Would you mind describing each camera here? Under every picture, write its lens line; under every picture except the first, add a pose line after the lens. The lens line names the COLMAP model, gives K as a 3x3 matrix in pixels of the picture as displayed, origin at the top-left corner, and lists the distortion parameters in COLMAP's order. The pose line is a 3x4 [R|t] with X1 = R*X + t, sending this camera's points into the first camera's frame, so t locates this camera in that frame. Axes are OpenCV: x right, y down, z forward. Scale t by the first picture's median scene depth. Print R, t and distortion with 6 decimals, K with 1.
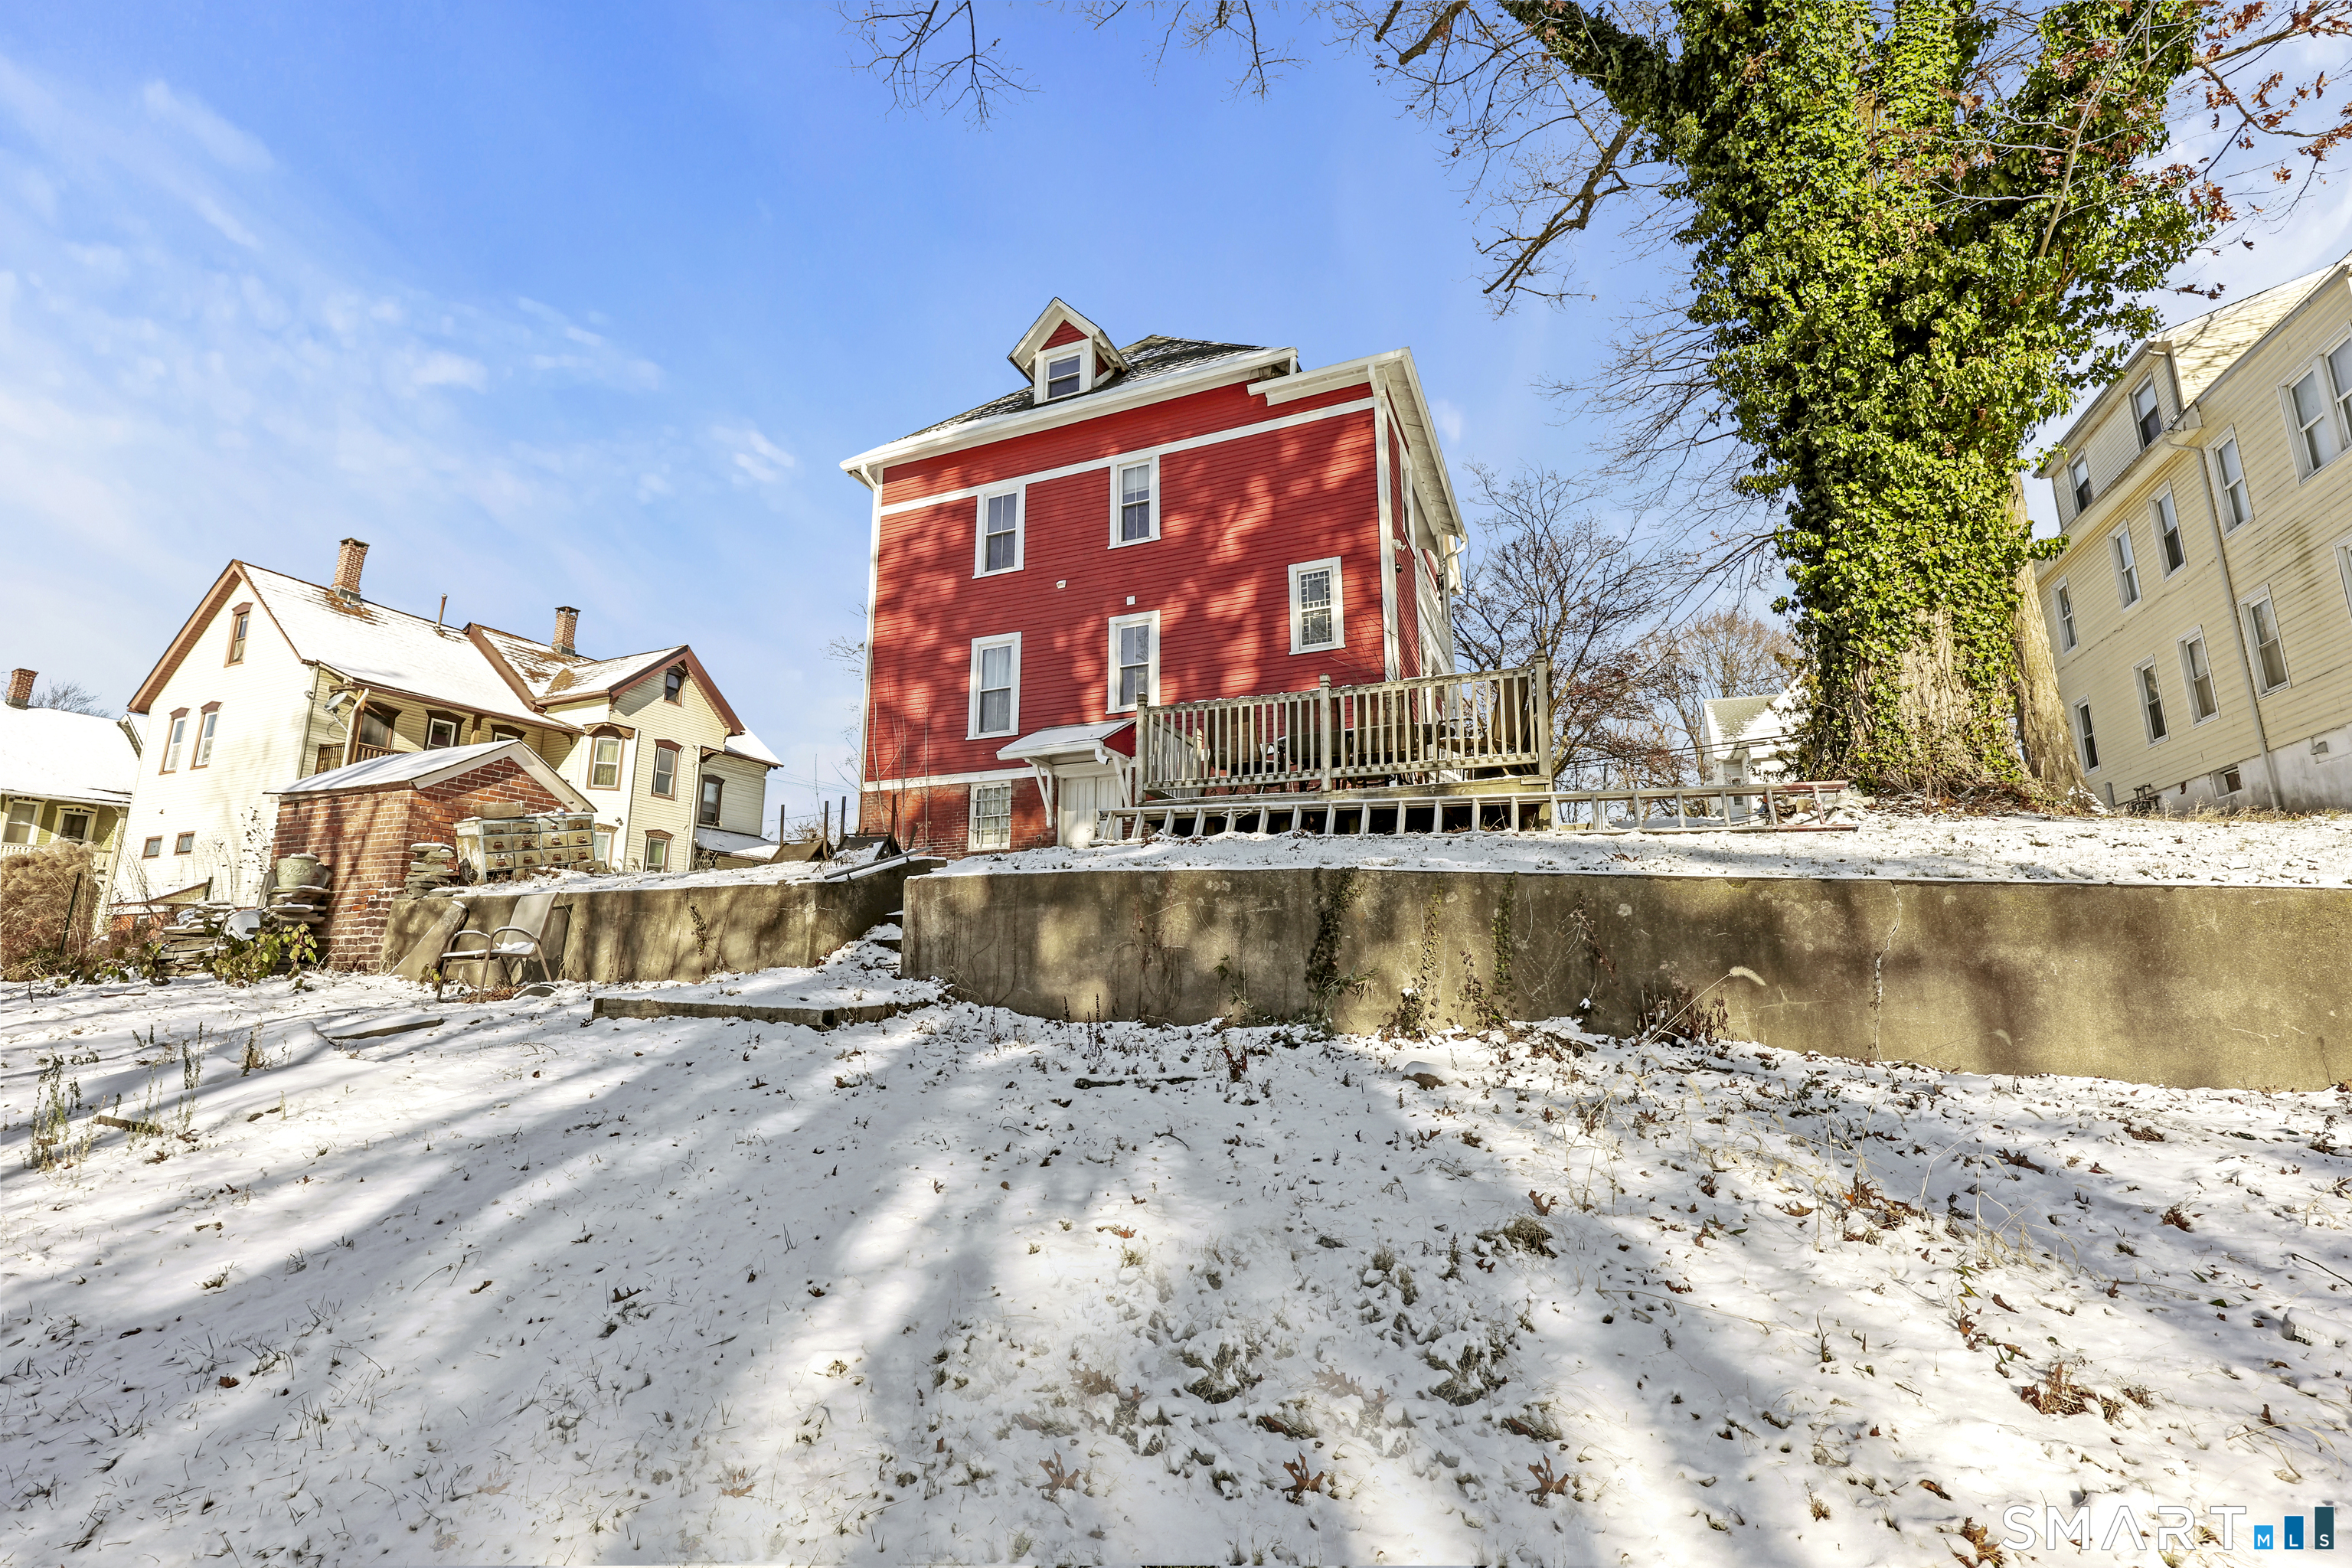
lens RADIAL K [[1011.1, 0, 1175.9], [0, 1011.1, 795.9], [0, 0, 1]] dist [-0.002750, -0.001401]
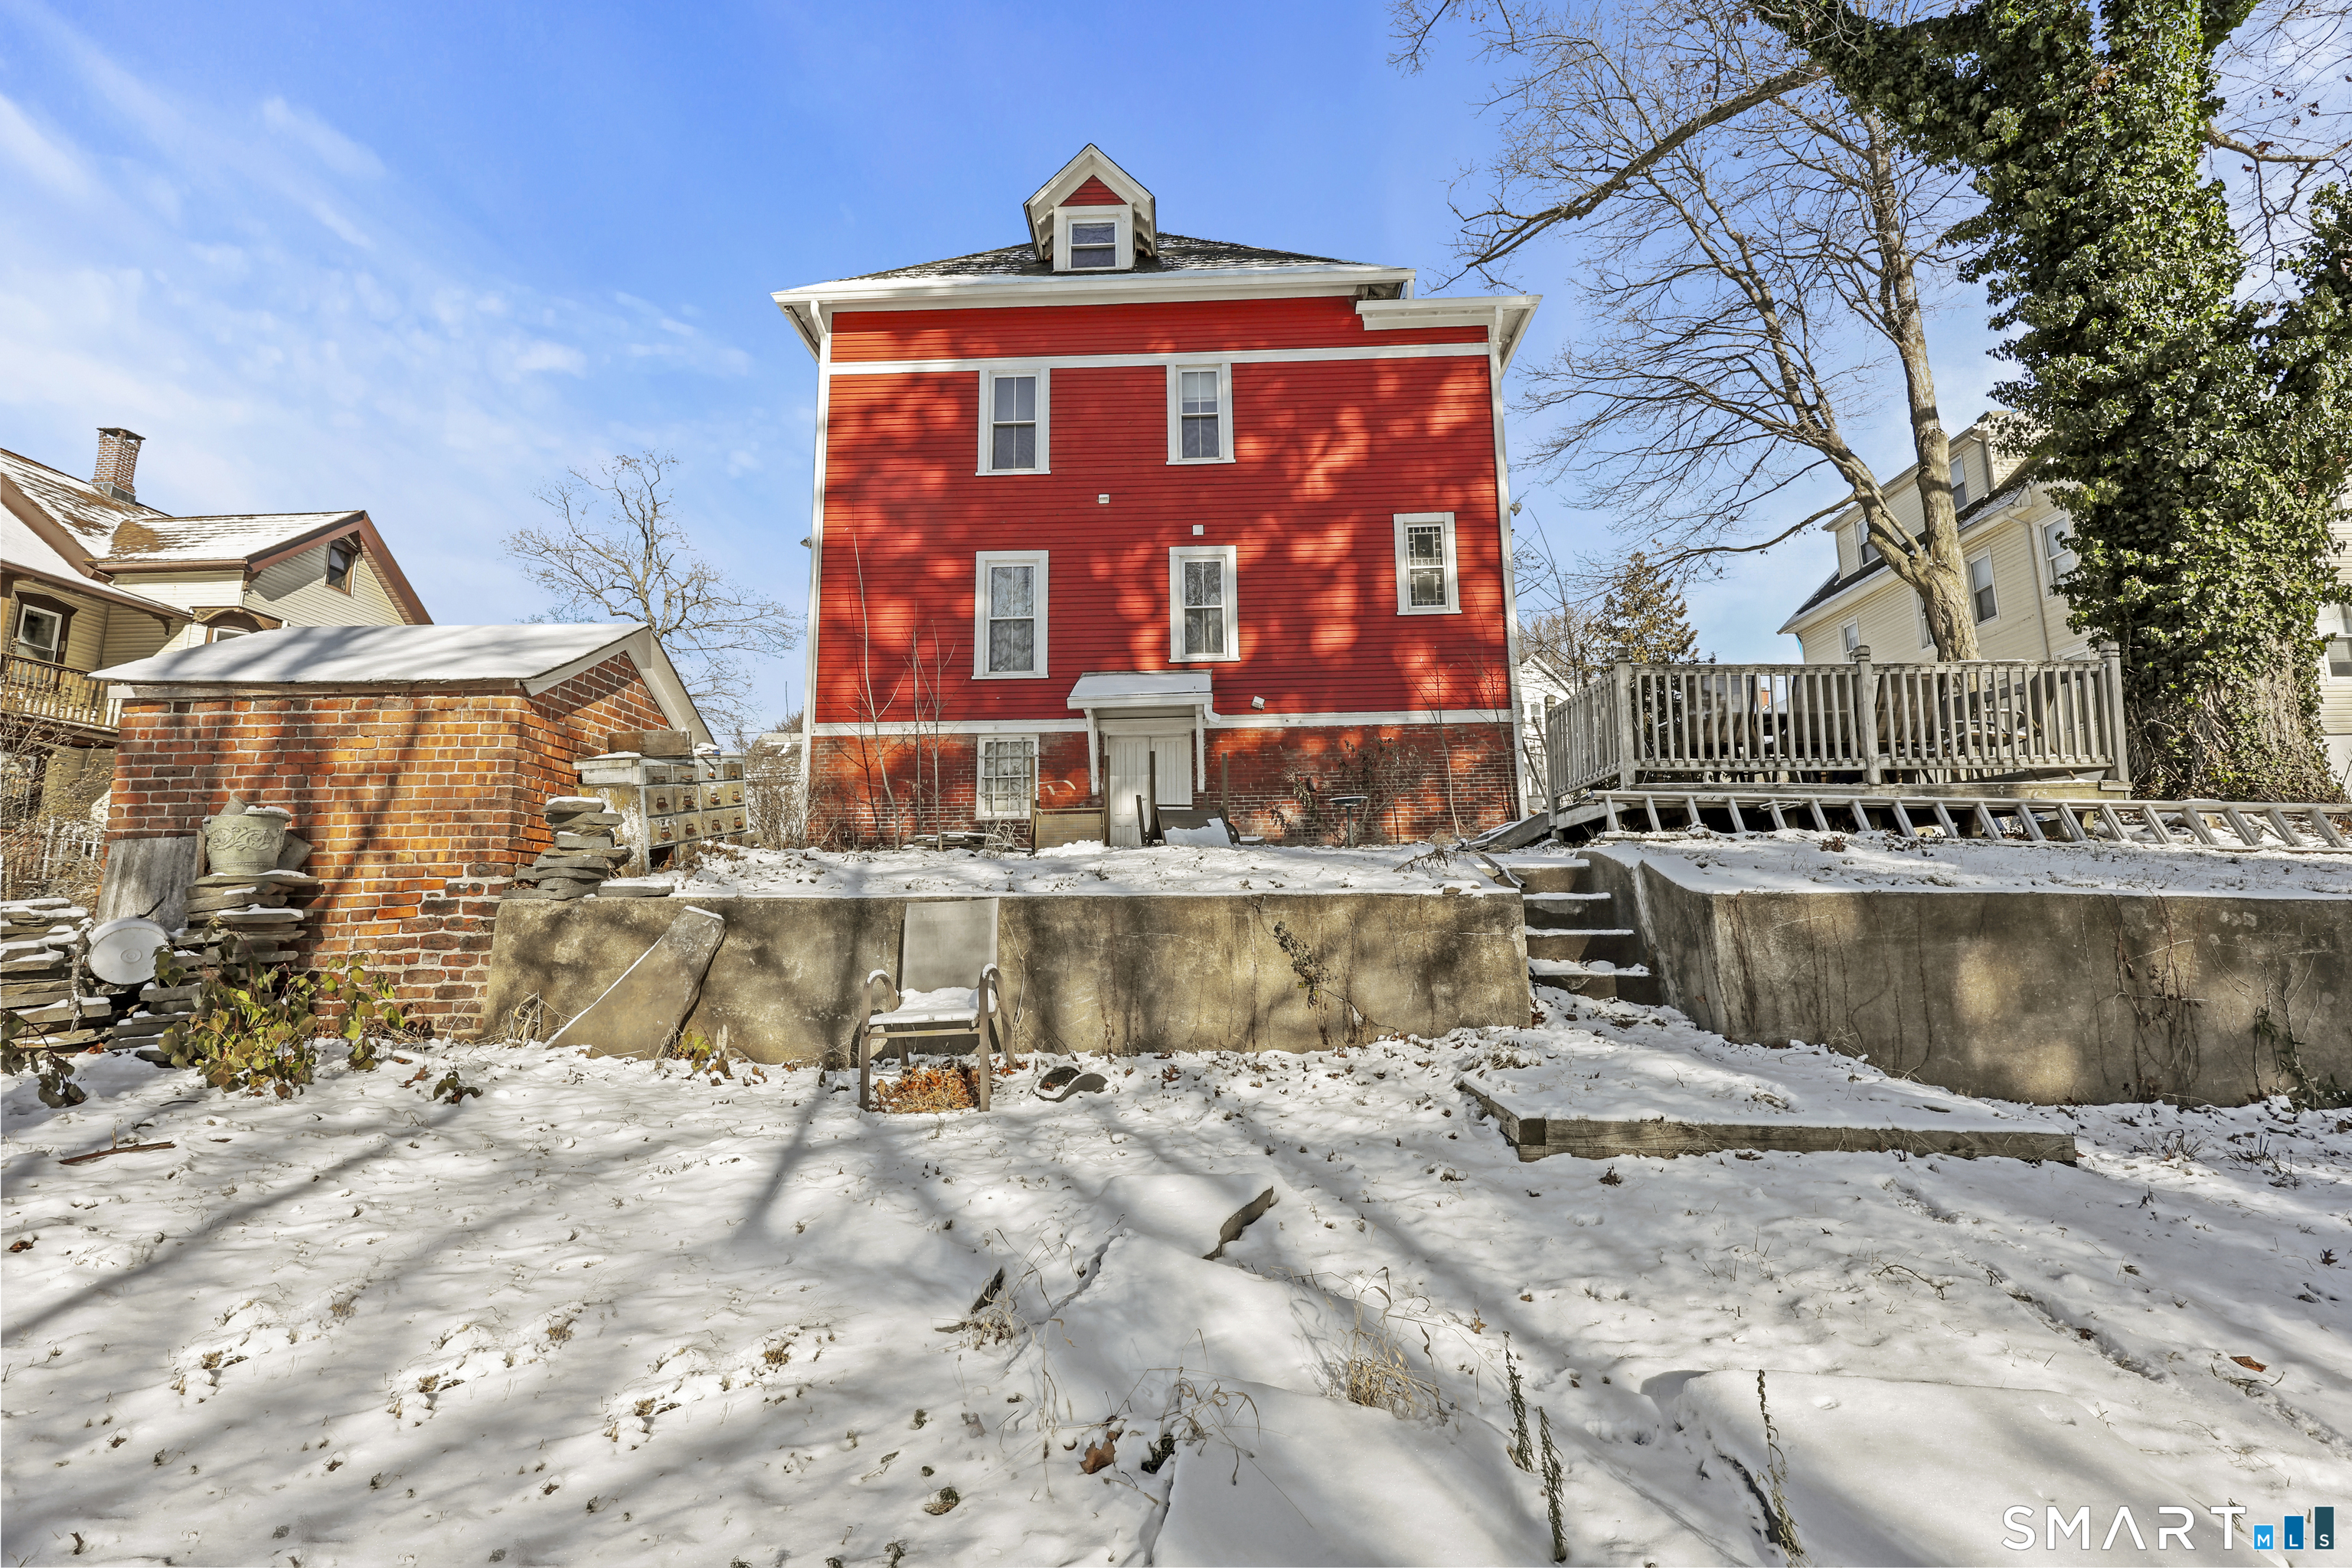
lens RADIAL K [[1011.1, 0, 1177.0], [0, 1011.1, 798.8], [0, 0, 1]] dist [-0.002750, -0.001401]
pose [[0.934456, 0.041702, 0.353628, -0.359740], [-0.055192, 0.998079, 0.028144, 0.008305], [-0.351775, -0.045817, 0.934963, 0.213265]]
